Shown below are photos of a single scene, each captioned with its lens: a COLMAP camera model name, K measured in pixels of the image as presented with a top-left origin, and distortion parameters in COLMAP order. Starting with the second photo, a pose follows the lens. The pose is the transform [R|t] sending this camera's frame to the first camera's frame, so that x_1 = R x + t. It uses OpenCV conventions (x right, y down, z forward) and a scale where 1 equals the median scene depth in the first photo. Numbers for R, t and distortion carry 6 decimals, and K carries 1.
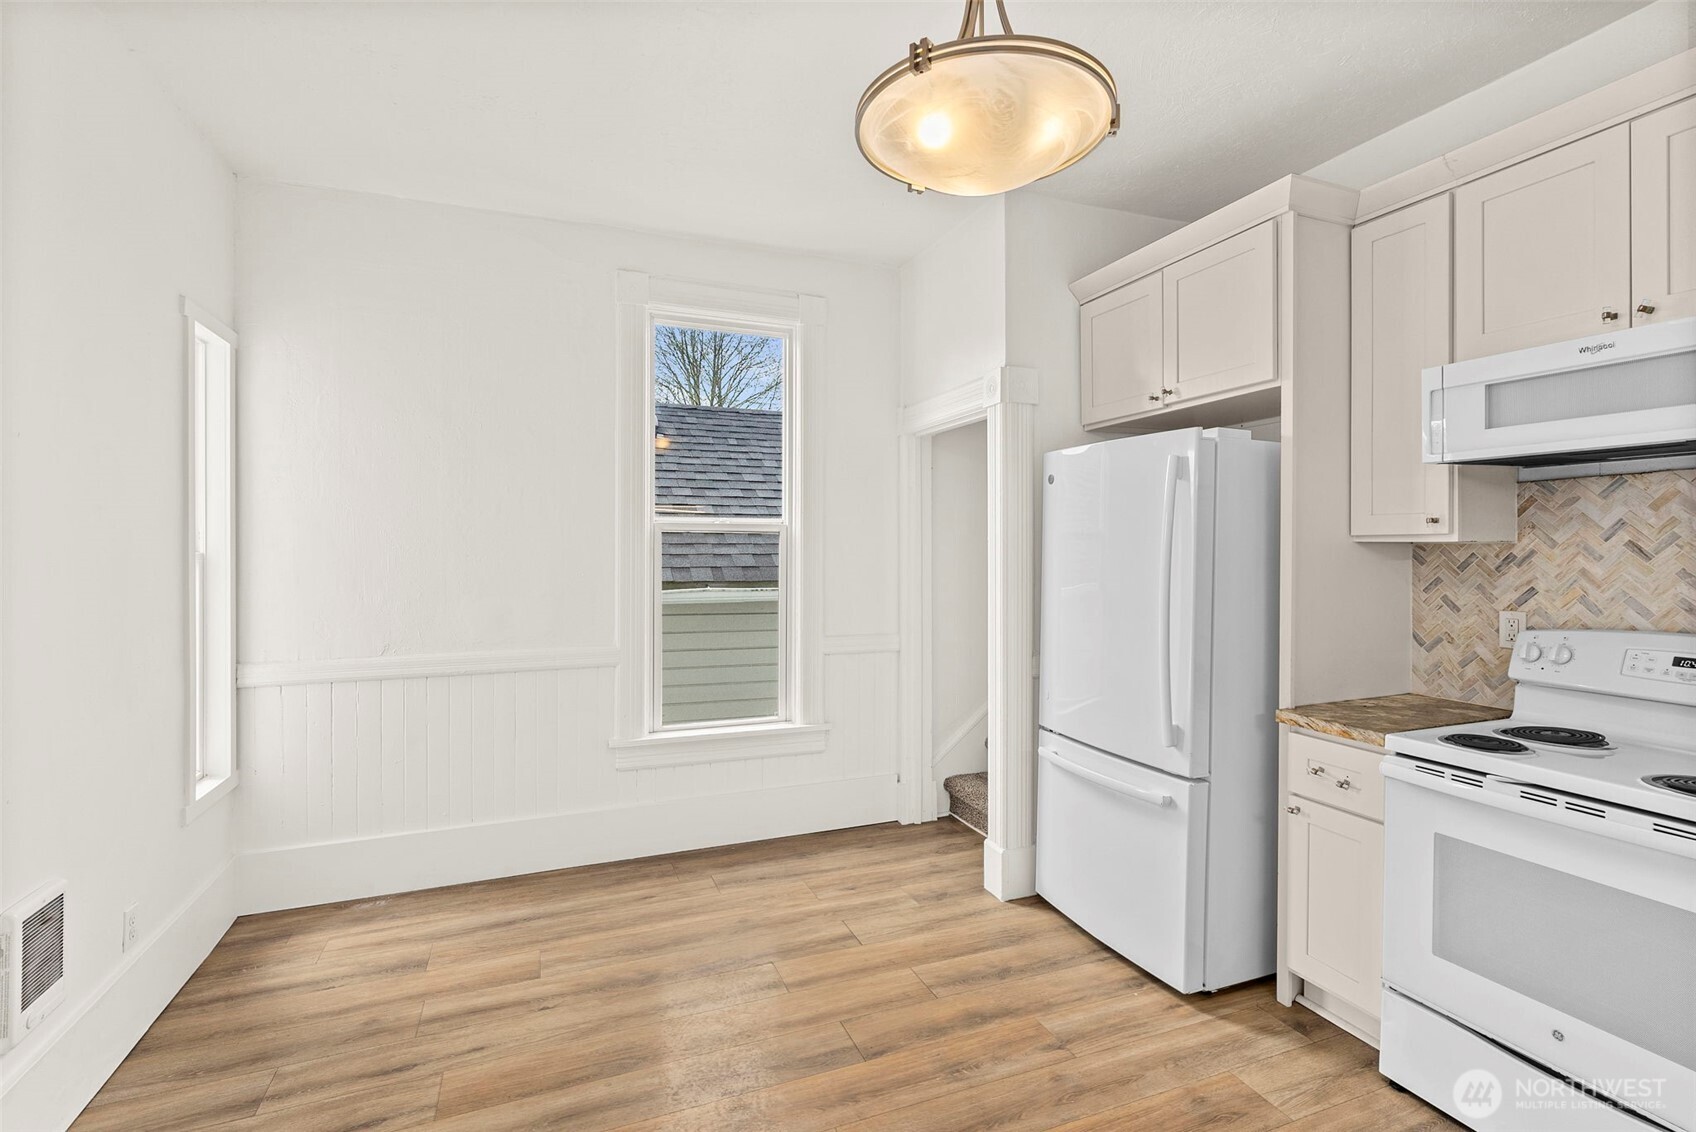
lens RADIAL K [[767.3, 0, 848.6], [0, 767.3, 552.6], [0, 0, 1]] dist [-0.010116, 0.001673]
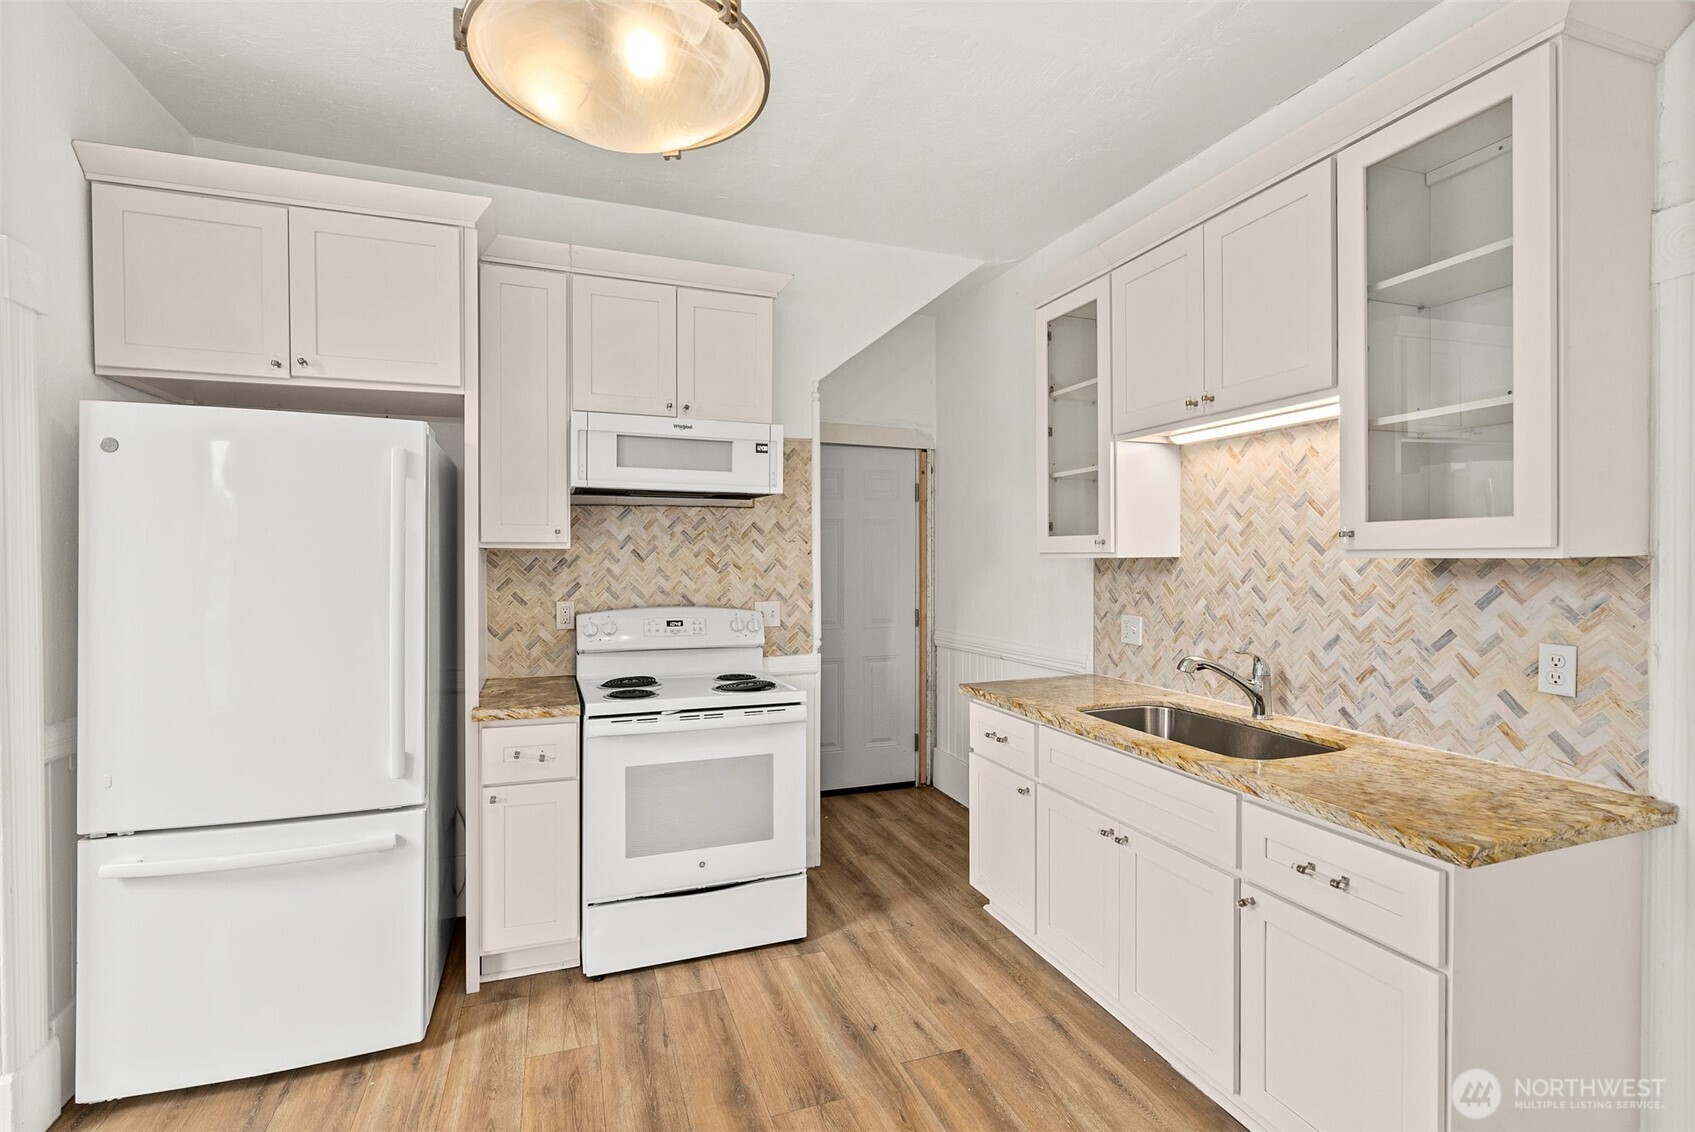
lens RADIAL K [[766.8, 0, 849.6], [0, 766.8, 564.7], [0, 0, 1]] dist [-0.010116, 0.001673]
pose [[0.030336, -0.010337, 0.999486, -0.472503], [0.002823, 0.999943, 0.010256, 0.000703], [-0.999536, 0.002511, 0.030363, 0.483383]]
